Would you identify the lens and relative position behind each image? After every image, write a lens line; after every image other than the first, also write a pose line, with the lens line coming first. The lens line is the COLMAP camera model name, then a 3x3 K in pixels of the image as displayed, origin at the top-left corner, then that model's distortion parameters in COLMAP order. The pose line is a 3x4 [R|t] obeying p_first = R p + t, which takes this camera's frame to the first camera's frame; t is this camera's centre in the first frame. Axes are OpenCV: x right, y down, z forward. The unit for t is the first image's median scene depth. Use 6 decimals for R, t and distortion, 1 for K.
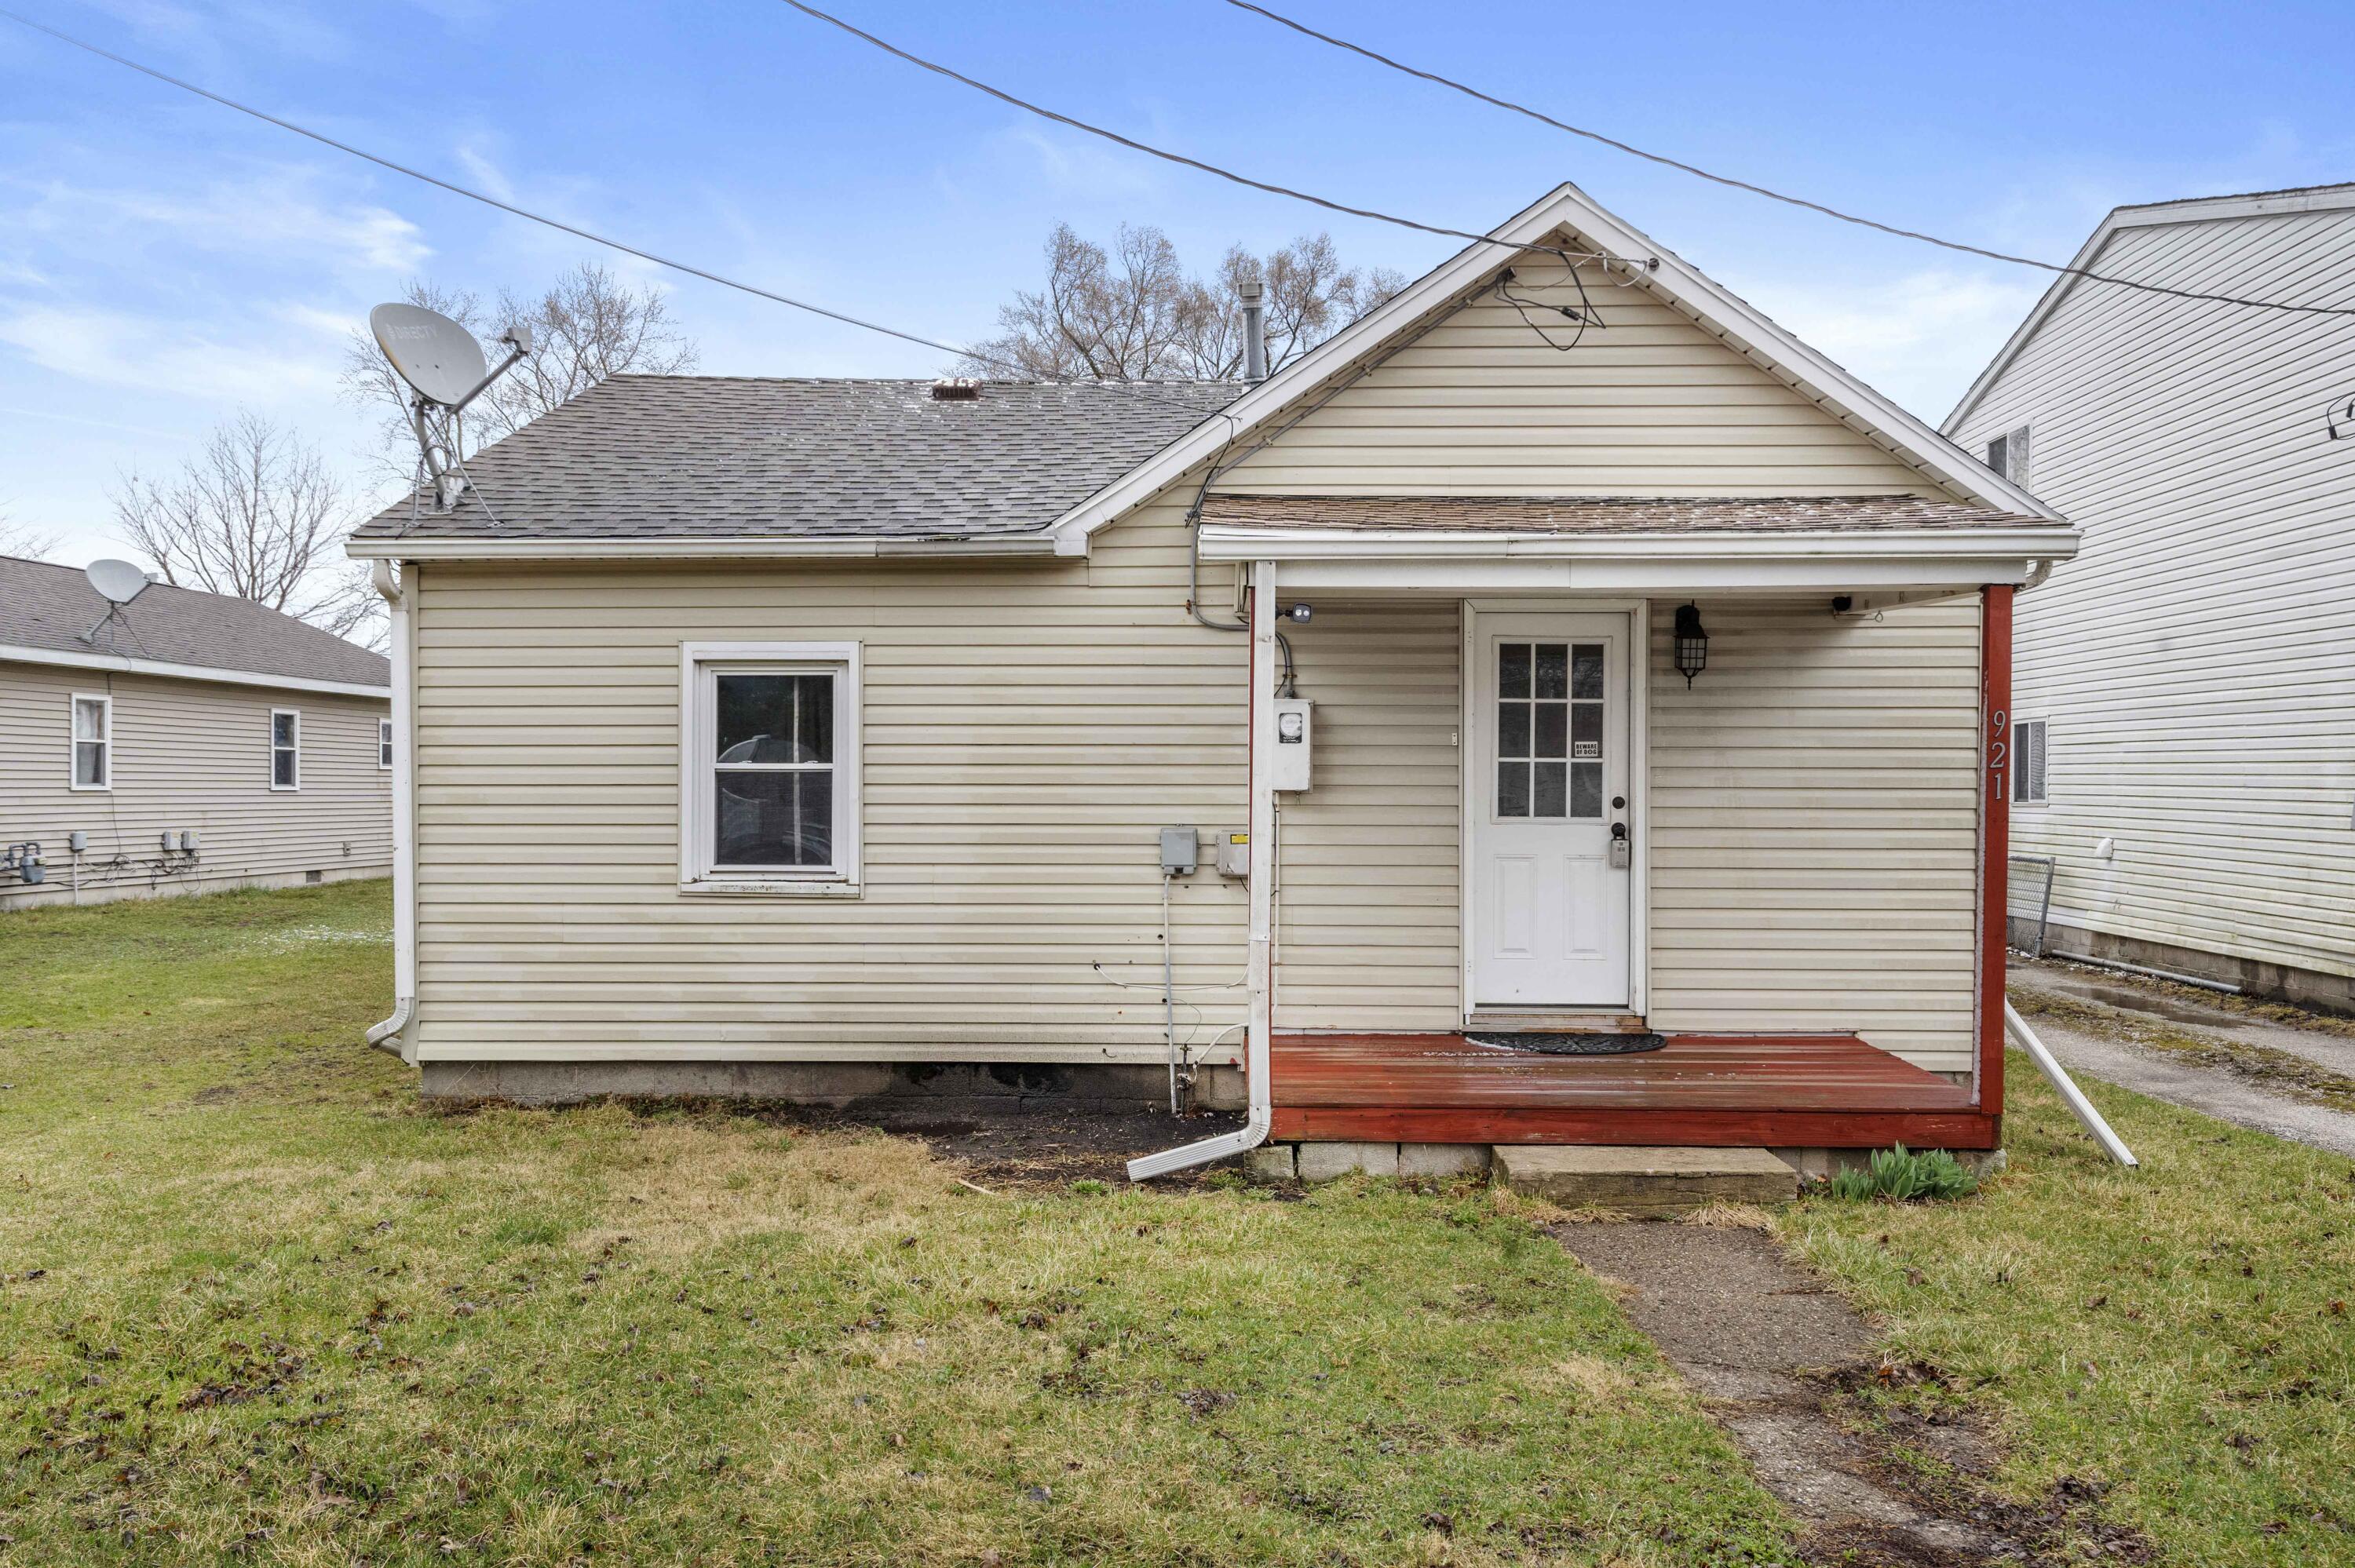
lens RADIAL K [[1805.0, 0, 1178.3], [0, 1805.0, 785.3], [0, 0, 1]] dist [0.006056, -0.000164]
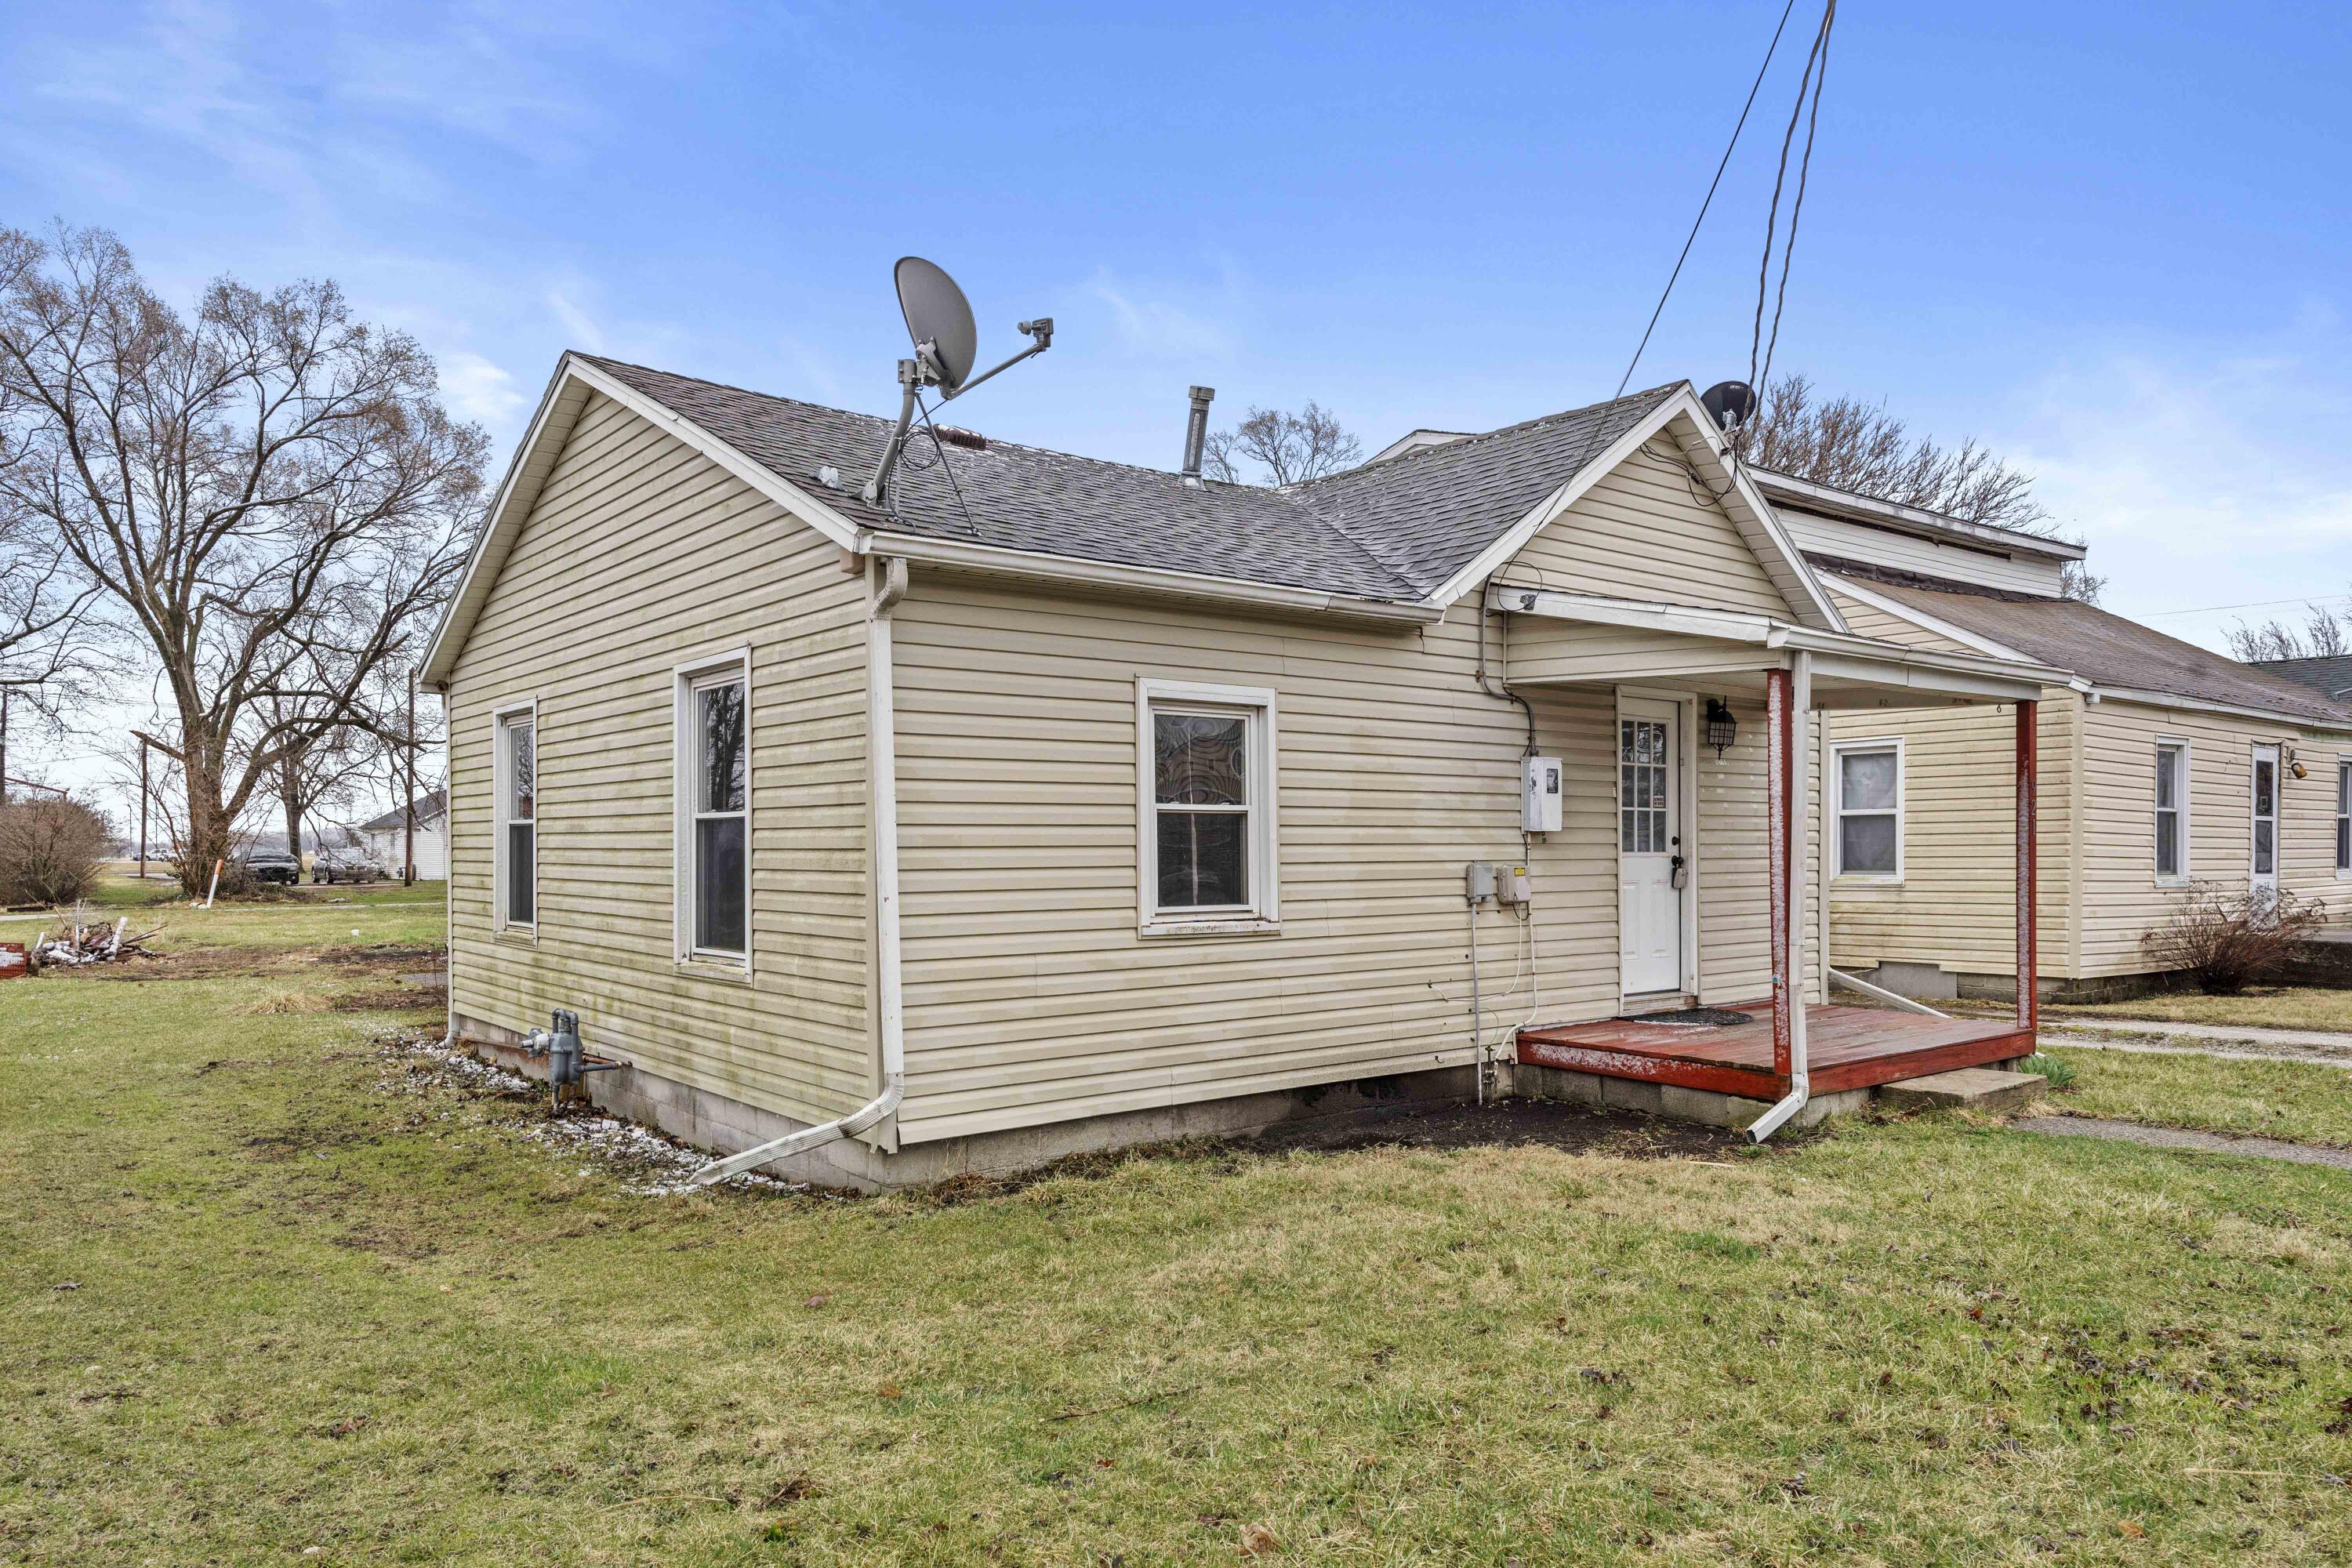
lens RADIAL K [[1575.5, 0, 1158.4], [0, 1575.5, 845.4], [0, 0, 1]] dist [-0.003473, -0.002062]
pose [[0.757657, -0.005100, 0.652634, -0.828215], [0.003981, 0.999987, 0.003193, 0.007756], [-0.652641, 0.000178, 0.757667, 0.355147]]
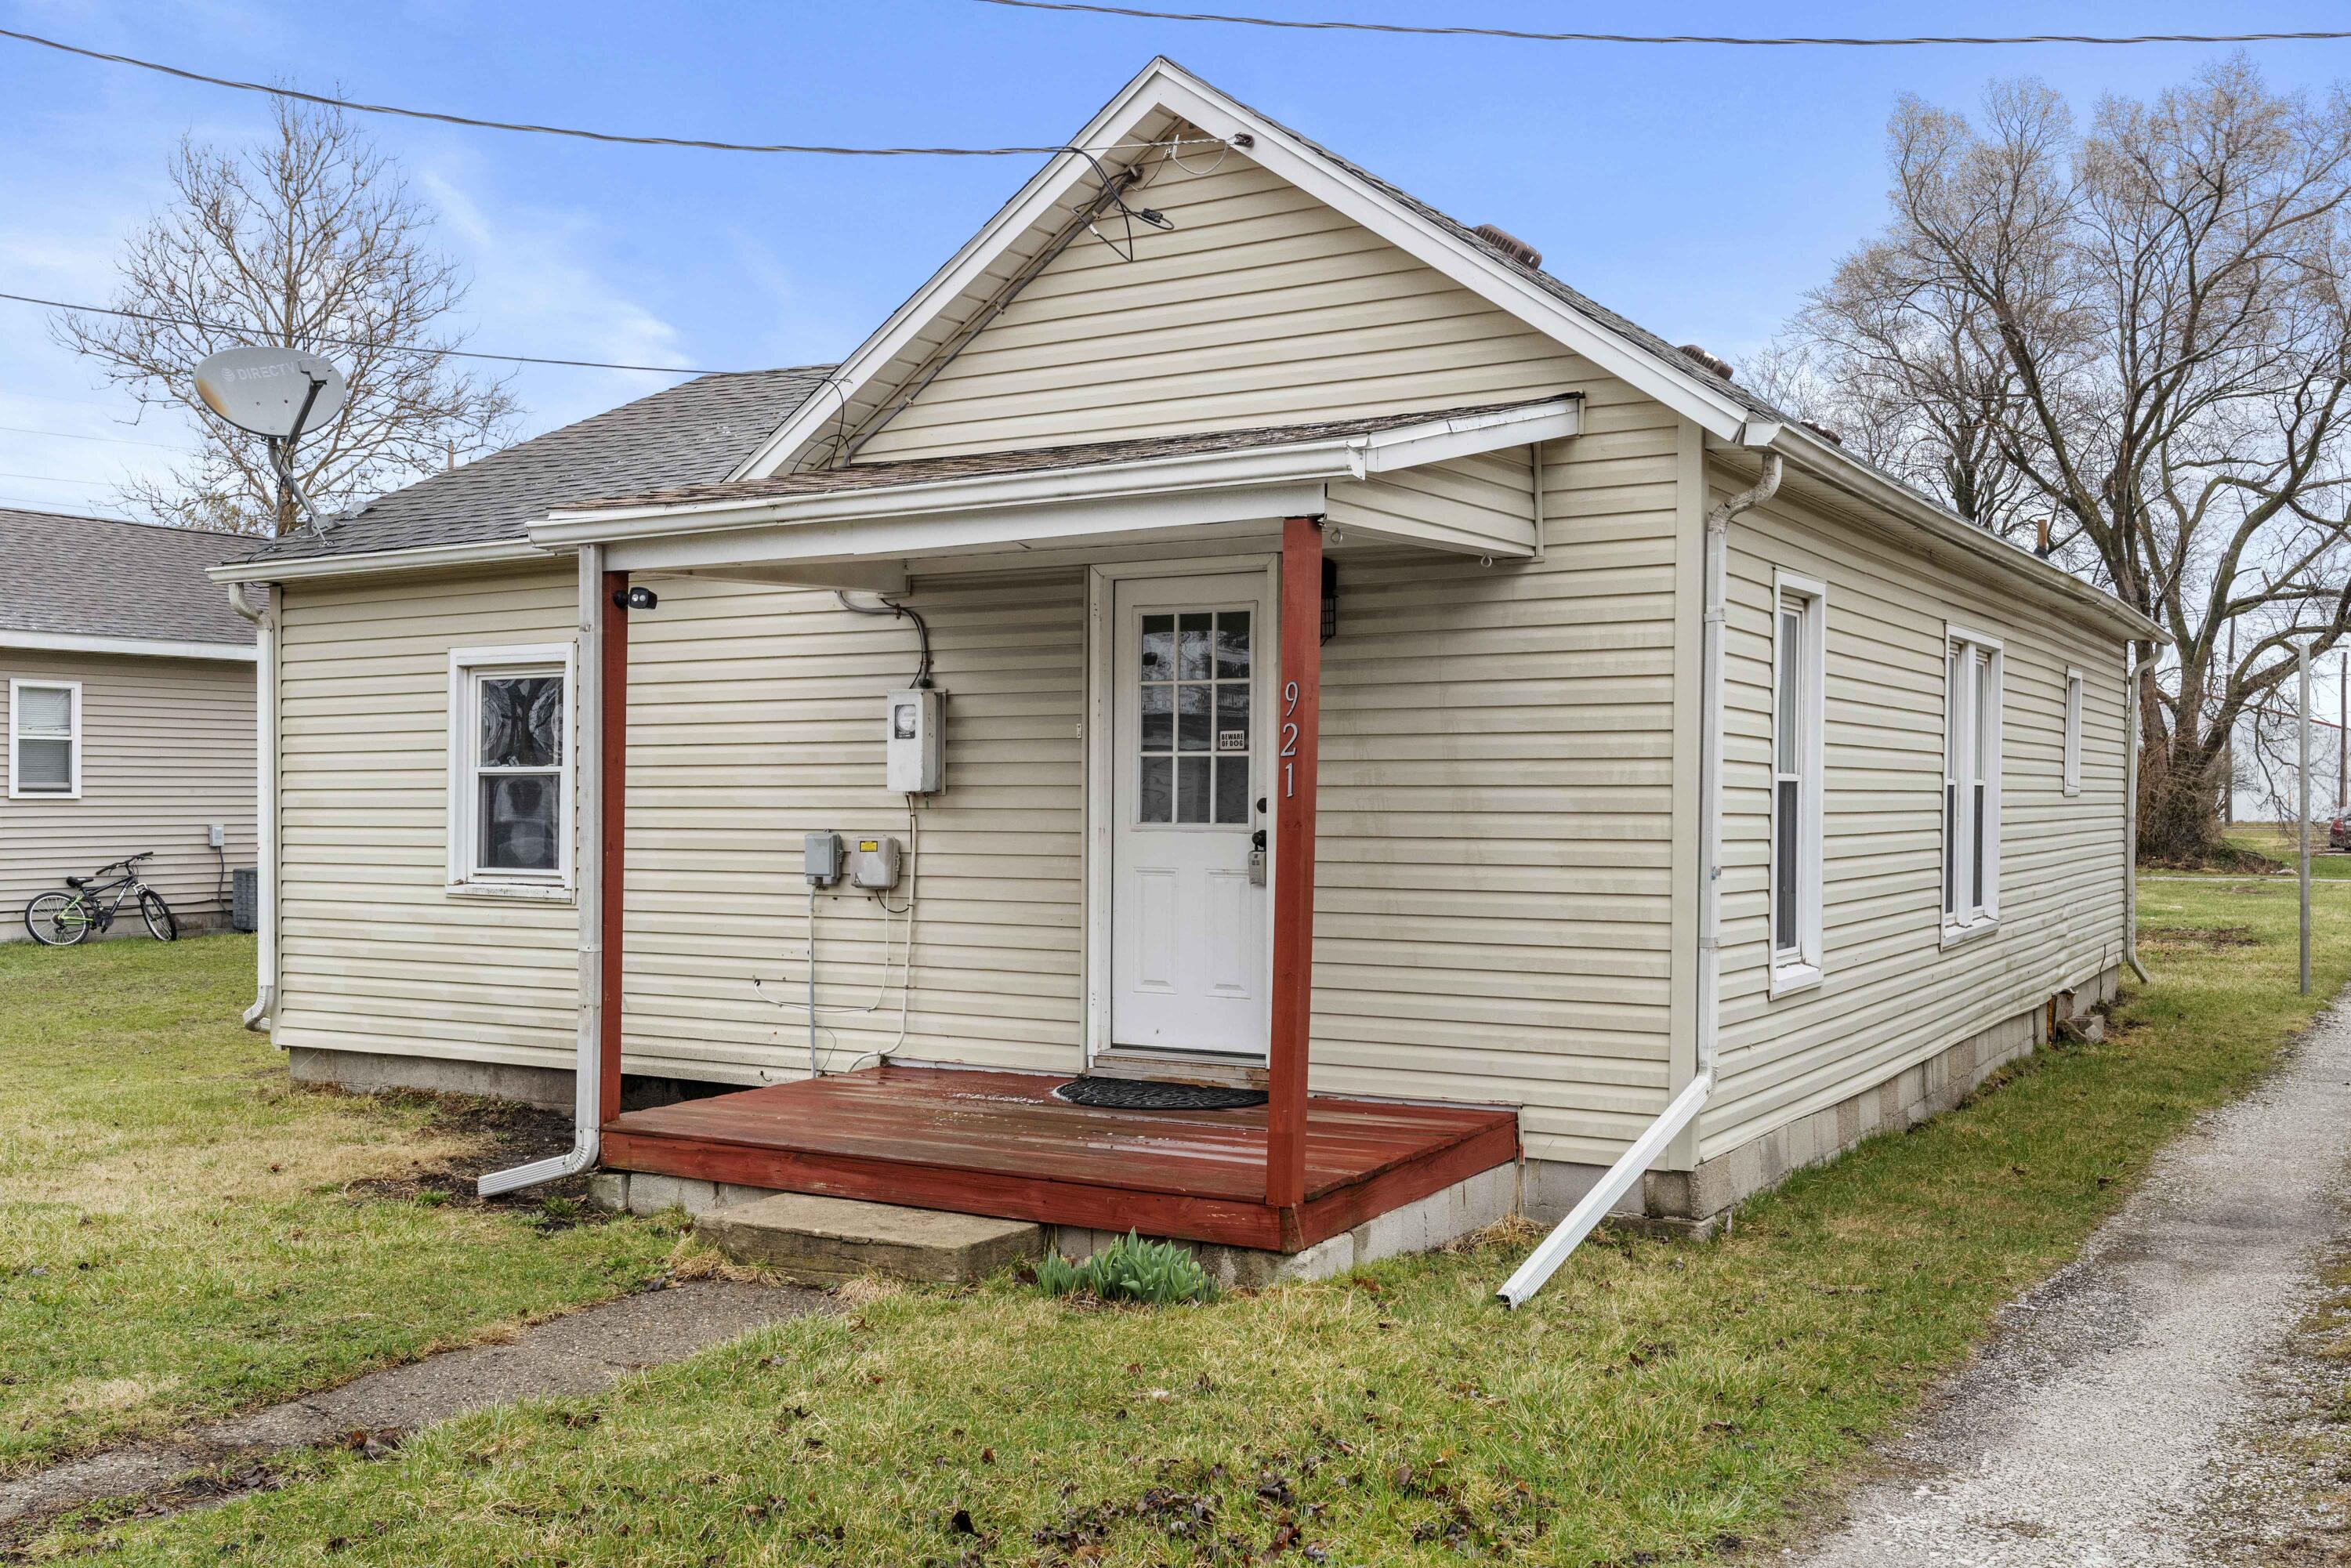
lens RADIAL K [[2116.3, 0, 1182.3], [0, 2116.3, 784.7], [0, 0, 1]] dist [-0.001200, 0.014229]
pose [[0.878537, -0.005376, -0.477644, 0.668107], [0.002993, 0.999979, -0.005749, 0.005732], [0.477665, 0.003621, 0.878535, 0.147797]]
